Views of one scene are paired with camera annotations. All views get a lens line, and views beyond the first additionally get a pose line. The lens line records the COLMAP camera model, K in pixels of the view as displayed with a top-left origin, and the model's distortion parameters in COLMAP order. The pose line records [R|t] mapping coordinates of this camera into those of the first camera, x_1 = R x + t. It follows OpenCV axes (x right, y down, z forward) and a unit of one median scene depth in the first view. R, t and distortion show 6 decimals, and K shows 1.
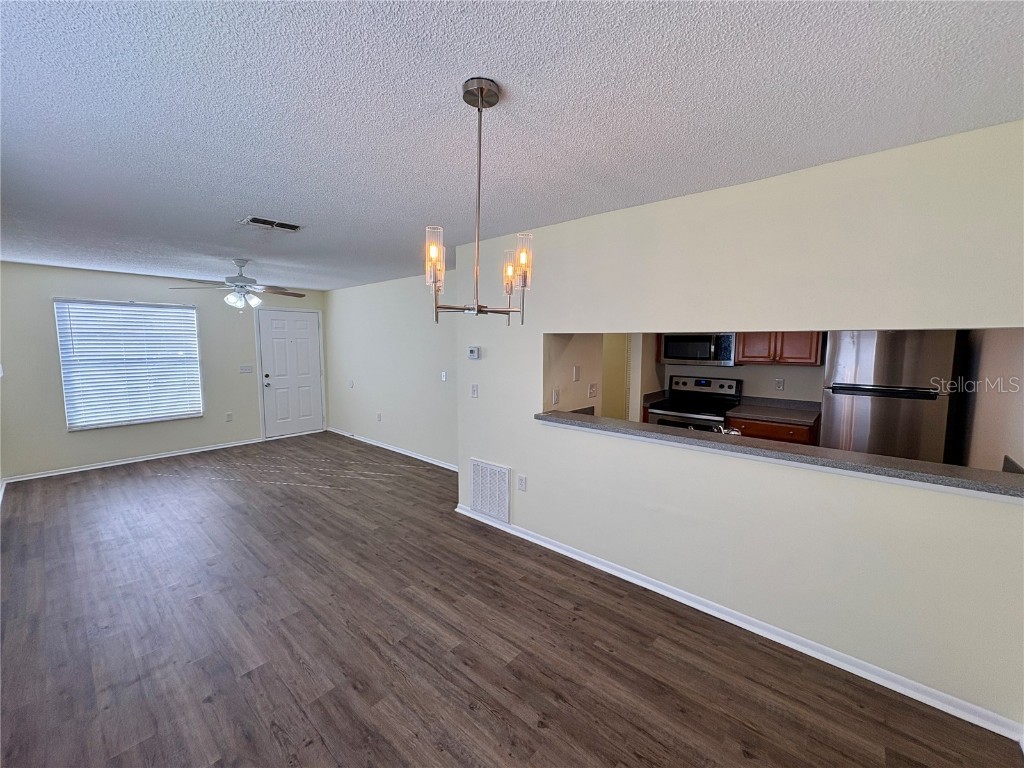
lens RADIAL K [[407.1, 0, 511.1], [0, 407.1, 382.1], [0, 0, 1]] dist [-0.000223, 0.000632]
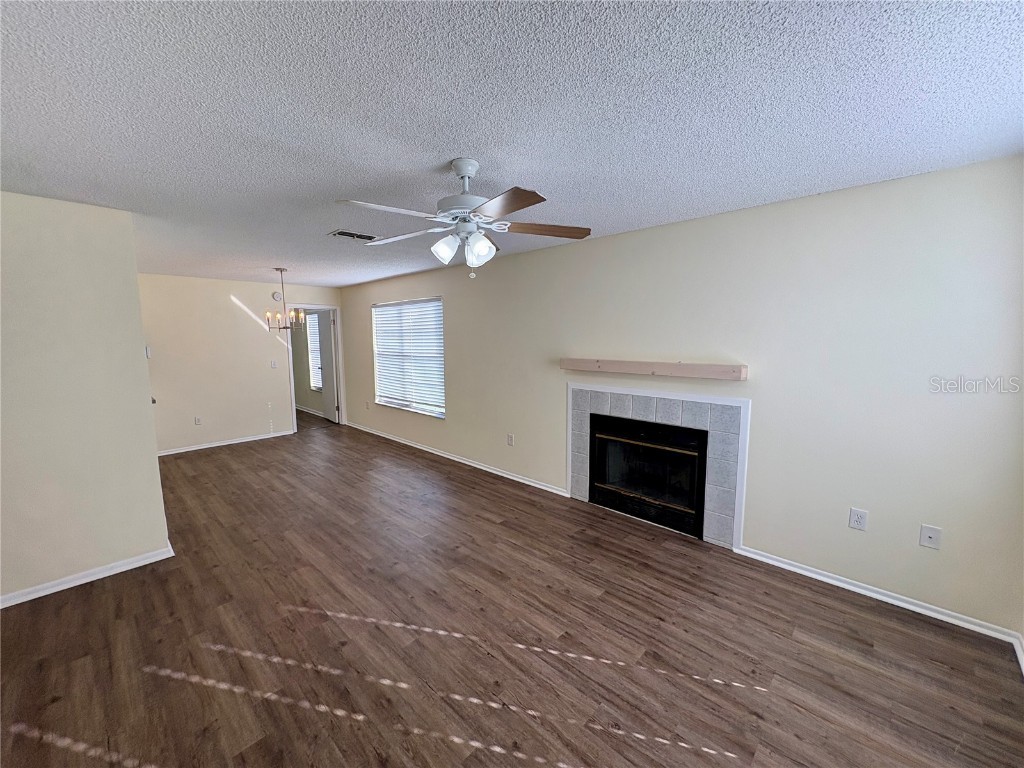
lens RADIAL K [[407.1, 0, 511.1], [0, 407.1, 382.1], [0, 0, 1]] dist [-0.000223, 0.000632]
pose [[-0.998938, 0.000000, 0.046078, -0.740202], [0.009933, 0.976488, 0.215344, -0.154228], [-0.044994, 0.215573, -0.975450, 1.503719]]
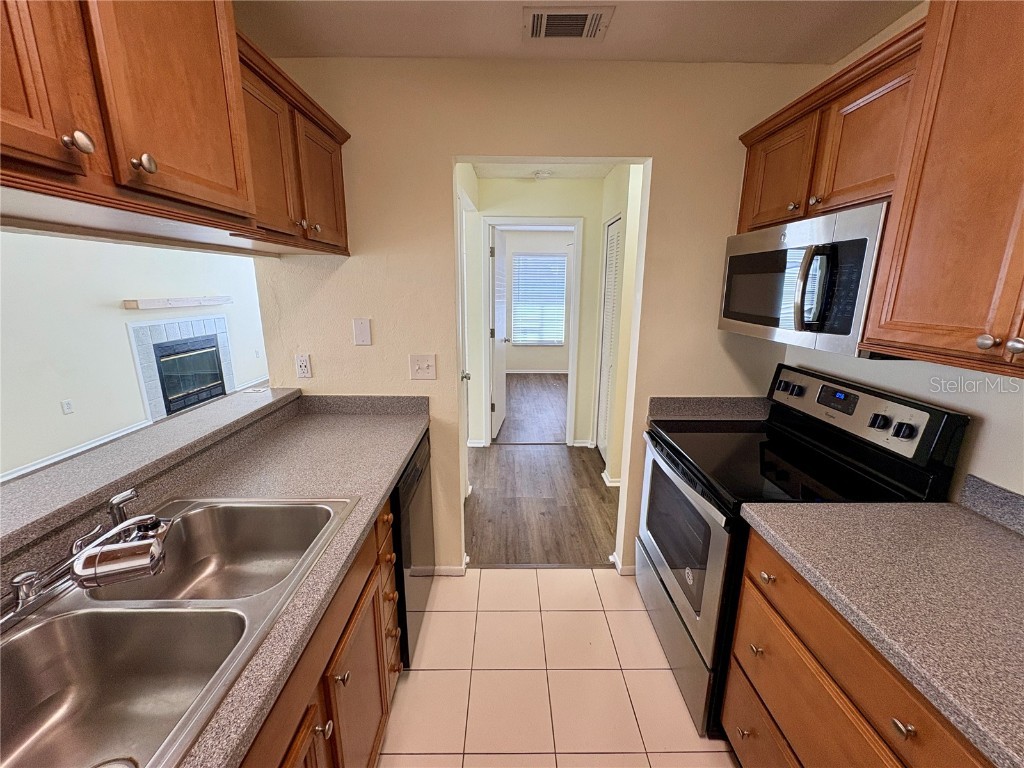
lens RADIAL K [[407.1, 0, 511.1], [0, 407.1, 382.1], [0, 0, 1]] dist [-0.000223, 0.000632]
pose [[0.668695, 0.170698, -0.723677, 0.569898], [-0.080528, 0.984192, 0.157738, -0.045597], [0.739163, -0.047202, 0.671870, 0.620332]]
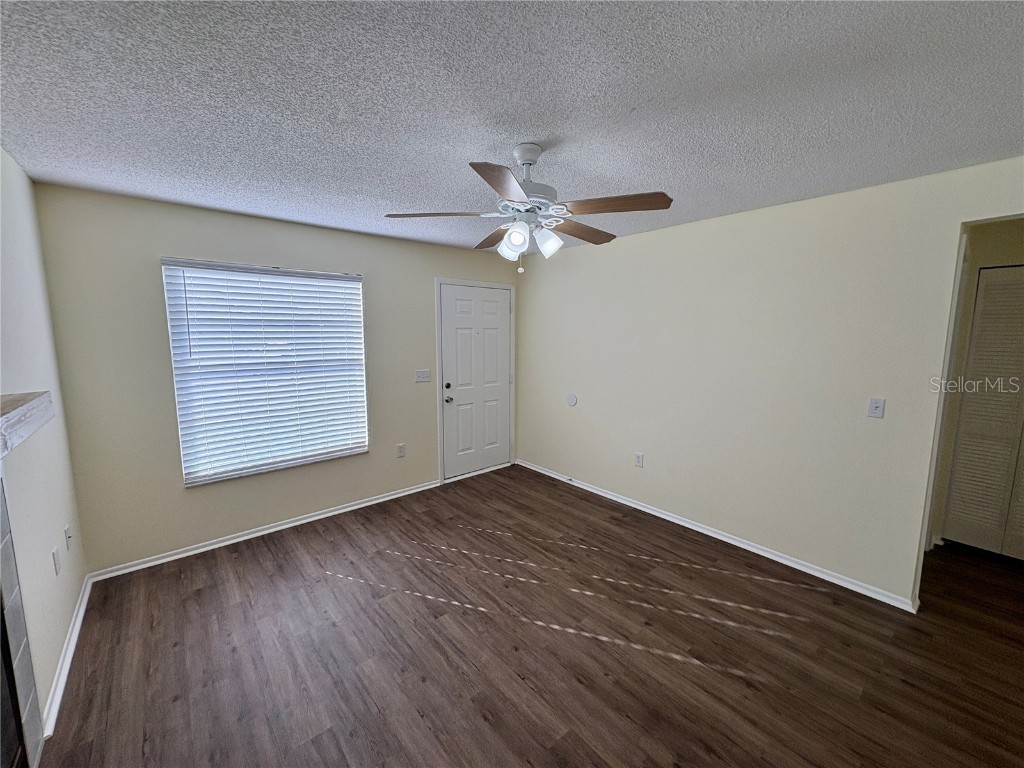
lens RADIAL K [[407.1, 0, 511.1], [0, 407.1, 382.1], [0, 0, 1]] dist [-0.000223, 0.000632]
pose [[0.989452, 0.015915, -0.143987, -0.616269], [-0.012319, 0.999590, 0.025830, -0.060061], [0.144340, -0.023784, 0.989242, 0.559503]]
